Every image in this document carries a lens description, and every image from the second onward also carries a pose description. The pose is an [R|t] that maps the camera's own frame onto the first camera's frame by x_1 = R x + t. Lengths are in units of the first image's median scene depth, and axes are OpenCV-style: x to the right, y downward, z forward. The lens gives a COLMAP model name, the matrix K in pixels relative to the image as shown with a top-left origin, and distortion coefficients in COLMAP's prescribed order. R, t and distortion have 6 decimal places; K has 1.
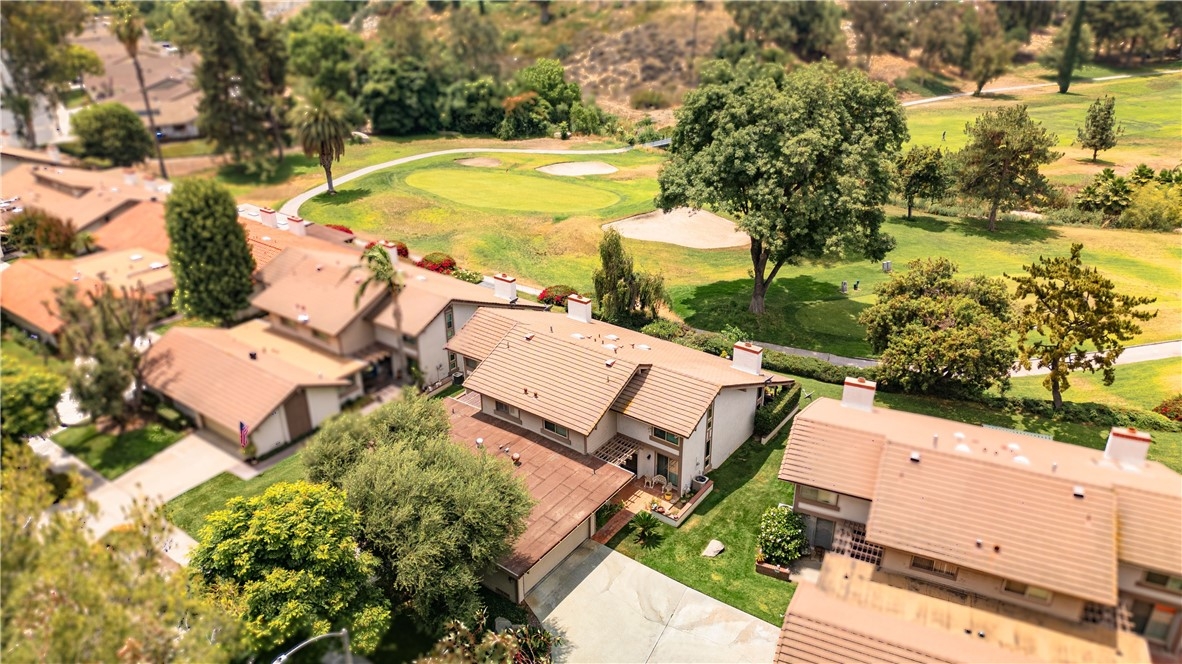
lens RADIAL K [[830.7, 0, 590.9], [0, 830.7, 327.2], [0, 0, 1]] dist [0.040652, -0.026955]
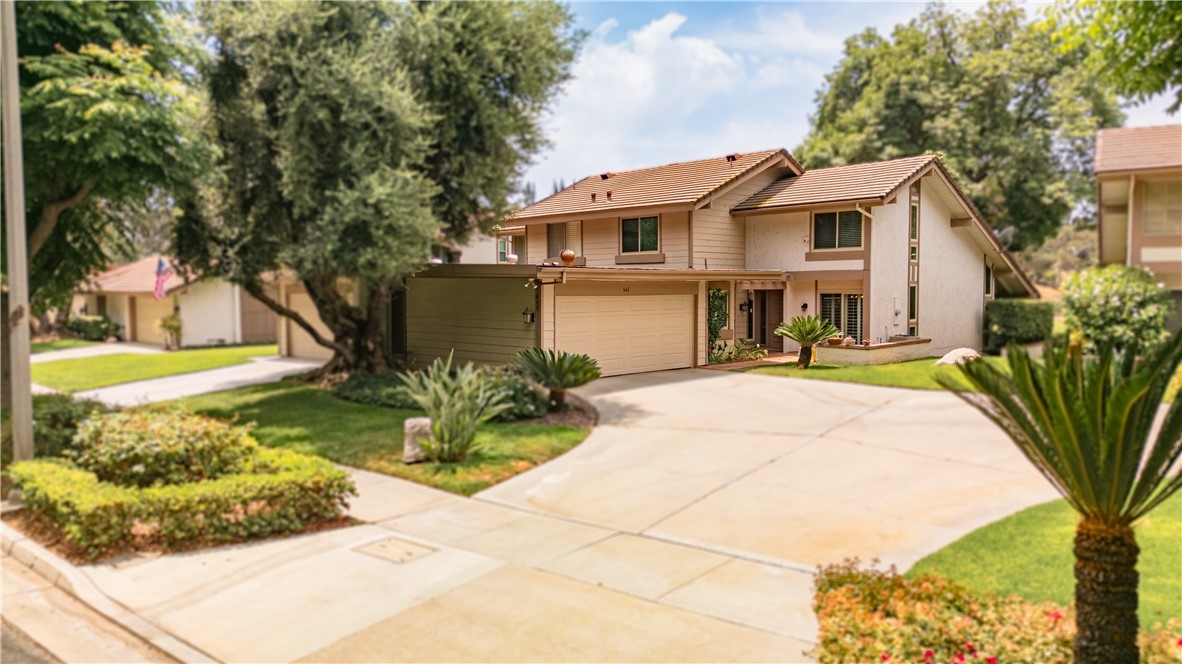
lens RADIAL K [[830.7, 0, 587.3], [0, 830.7, 330.3], [0, 0, 1]] dist [0.040652, -0.026955]
pose [[0.989741, 0.008812, -0.142603, 0.003922], [-0.063062, 0.922555, -0.380677, 0.362167], [0.128204, 0.385765, 0.913646, 0.428333]]
